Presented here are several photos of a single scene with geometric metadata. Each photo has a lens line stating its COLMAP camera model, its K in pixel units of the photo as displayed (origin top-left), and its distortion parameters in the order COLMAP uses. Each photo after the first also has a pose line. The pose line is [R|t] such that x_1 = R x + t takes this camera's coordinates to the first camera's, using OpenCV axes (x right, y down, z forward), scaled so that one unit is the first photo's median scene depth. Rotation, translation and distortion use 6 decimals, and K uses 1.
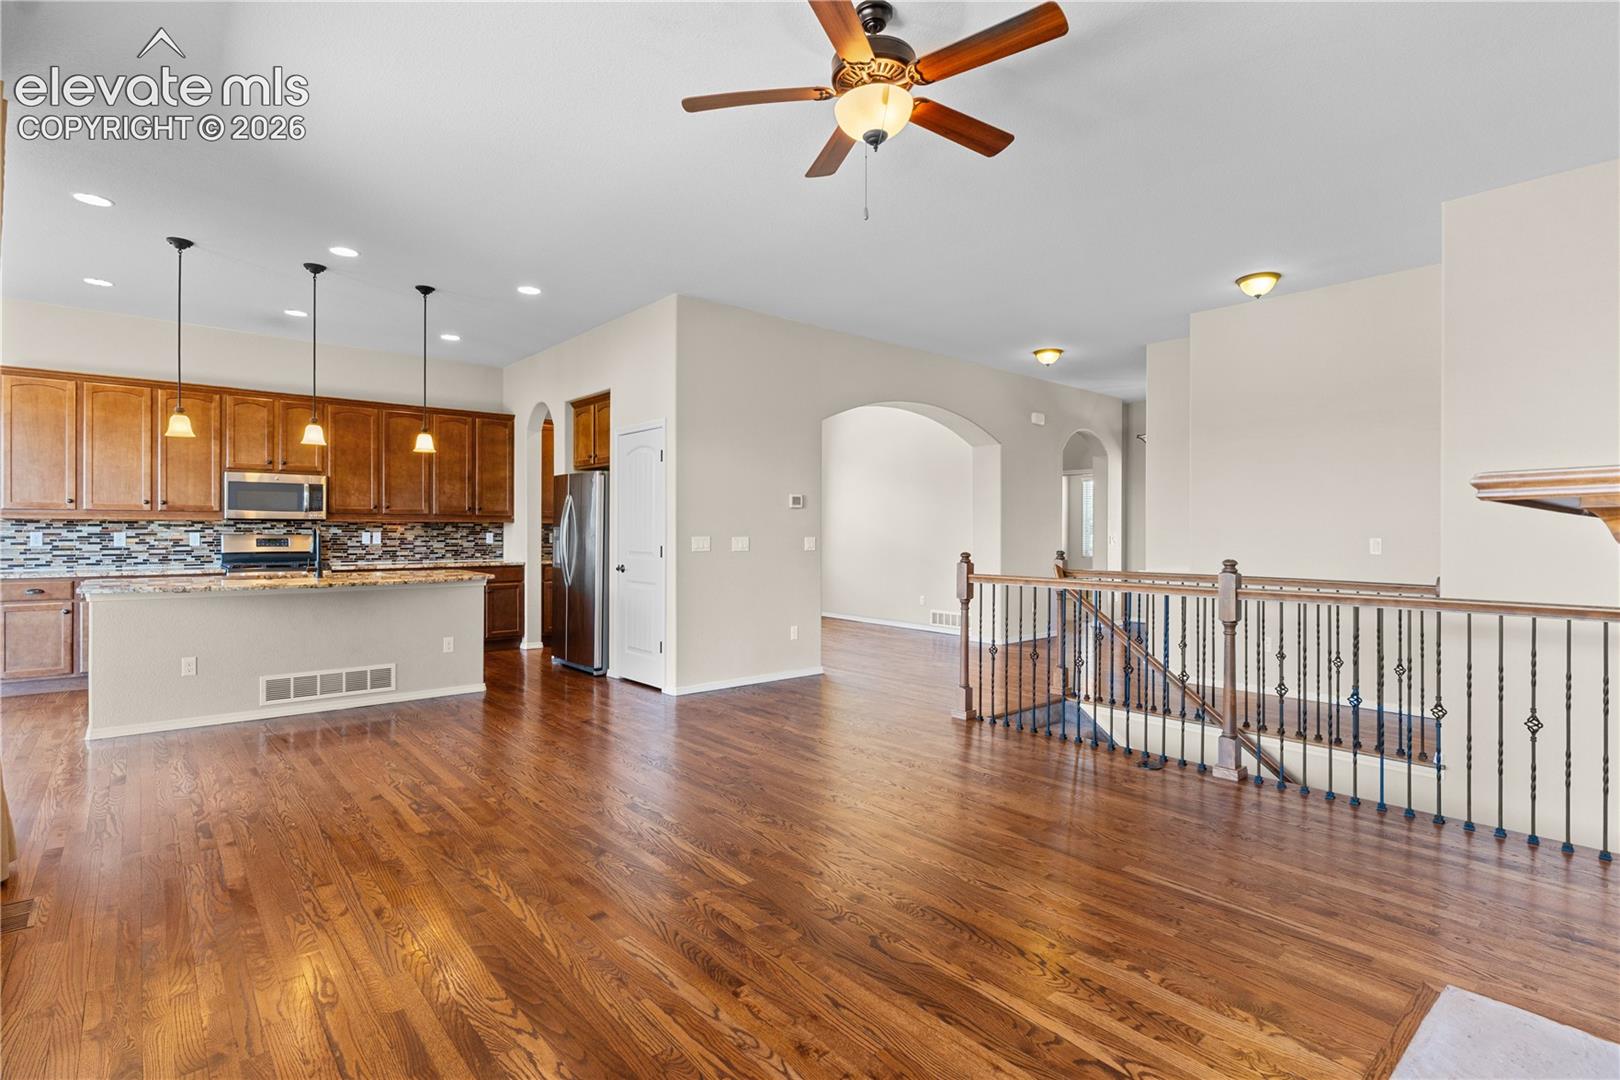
lens RADIAL K [[774.5, 0, 809.1], [0, 774.5, 531.7], [0, 0, 1]] dist [-0.001605, -0.000970]
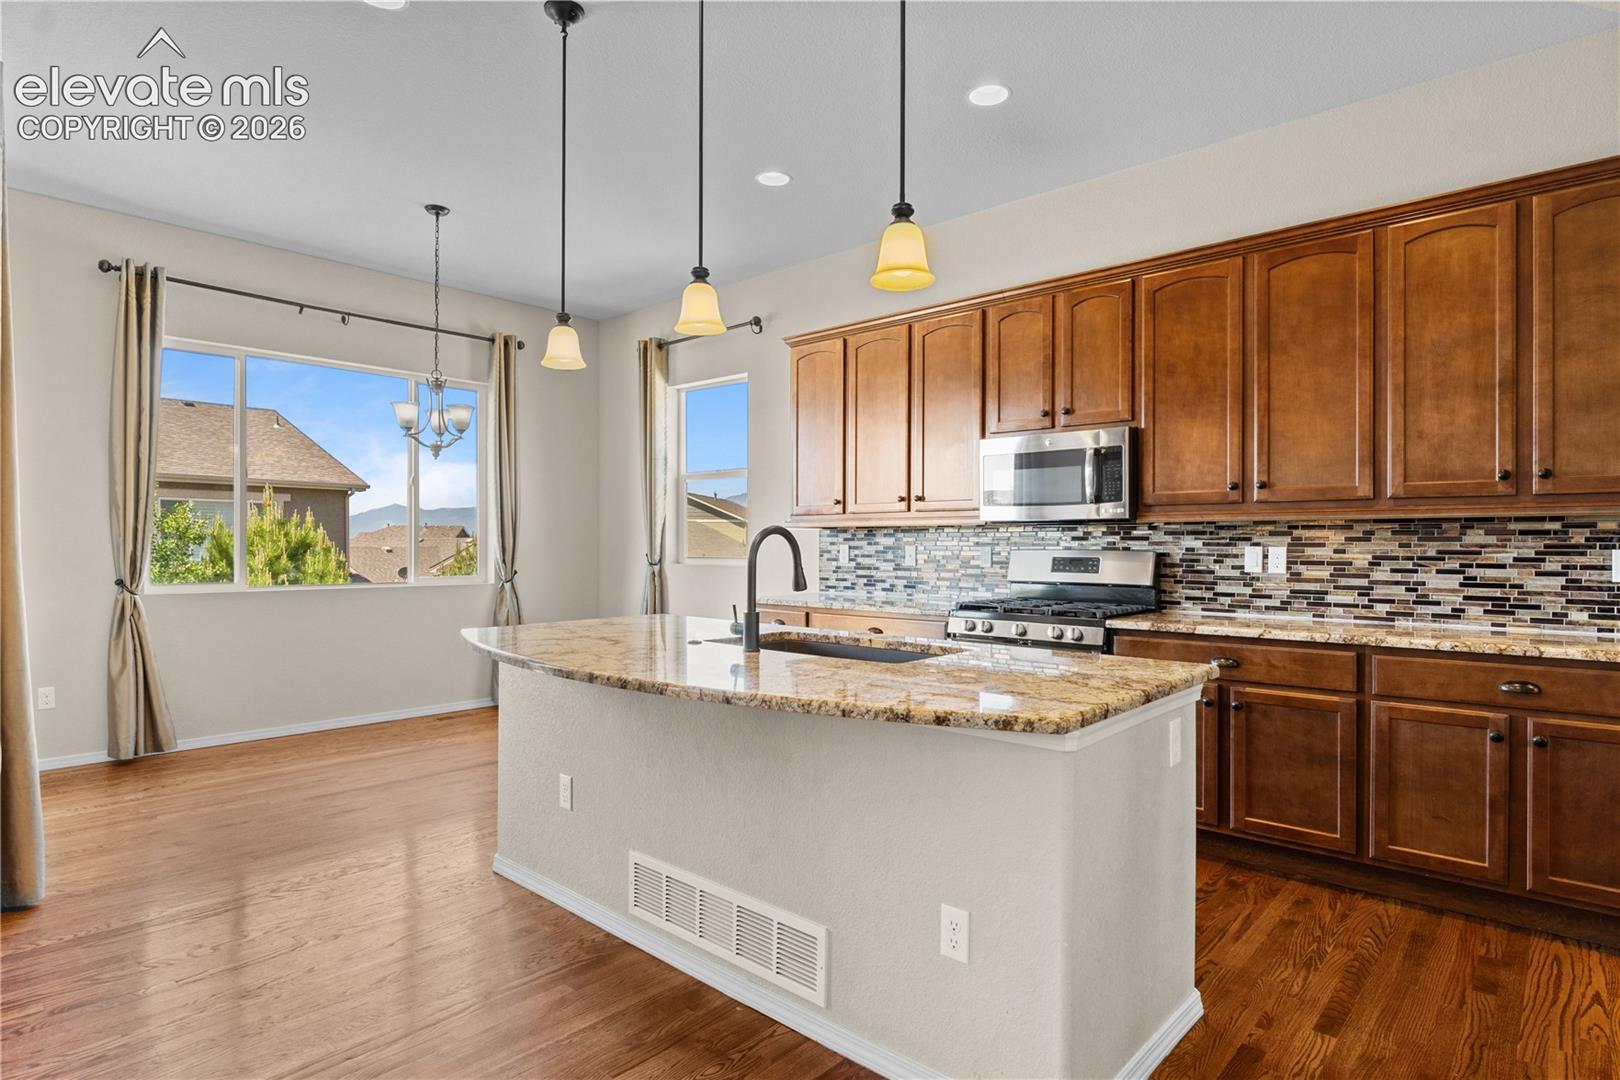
lens RADIAL K [[863.8, 0, 812.8], [0, 863.8, 544.8], [0, 0, 1]] dist [-0.007909, 0.003012]
pose [[0.127228, -0.001172, -0.991873, -0.125575], [-0.004715, 0.999987, -0.001786, 0.002001], [0.991862, 0.004904, 0.127220, 0.743243]]
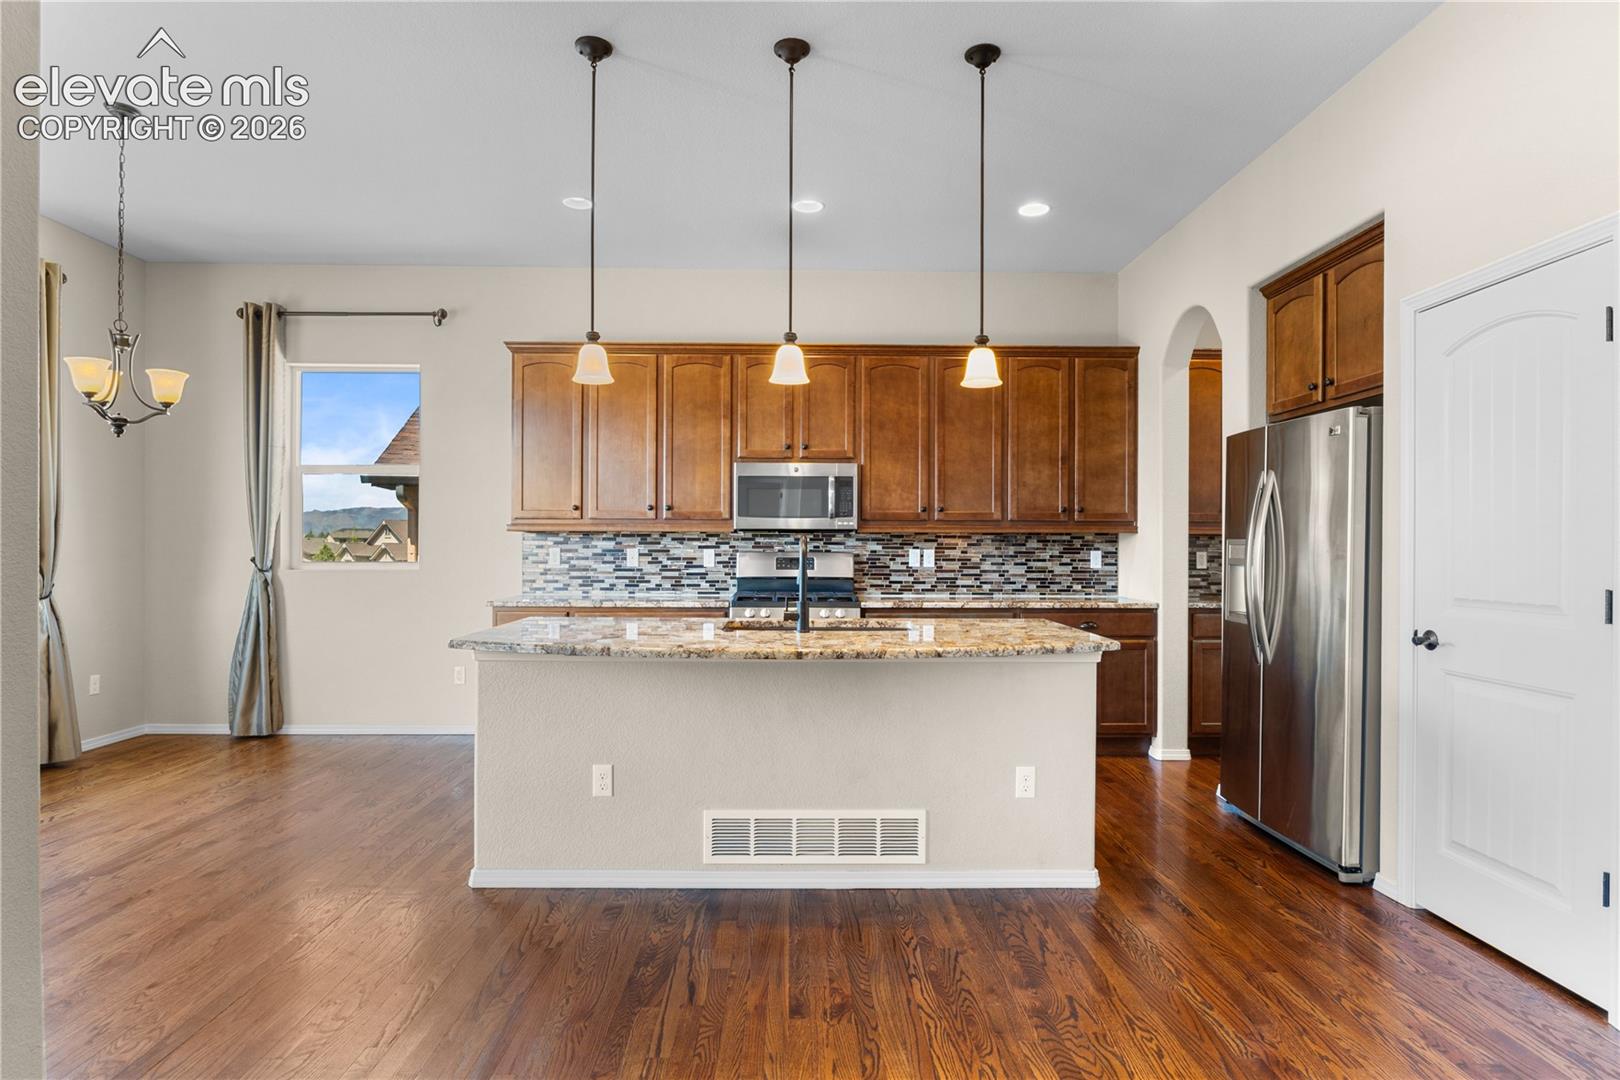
lens RADIAL K [[863.8, 0, 815.6], [0, 863.8, 548.7], [0, 0, 1]] dist [-0.007909, 0.003012]
pose [[0.771847, 0.001768, -0.635806, -0.184226], [-0.002979, 0.999995, -0.000836, 0.001213], [0.635801, 0.002540, 0.771848, 0.410638]]
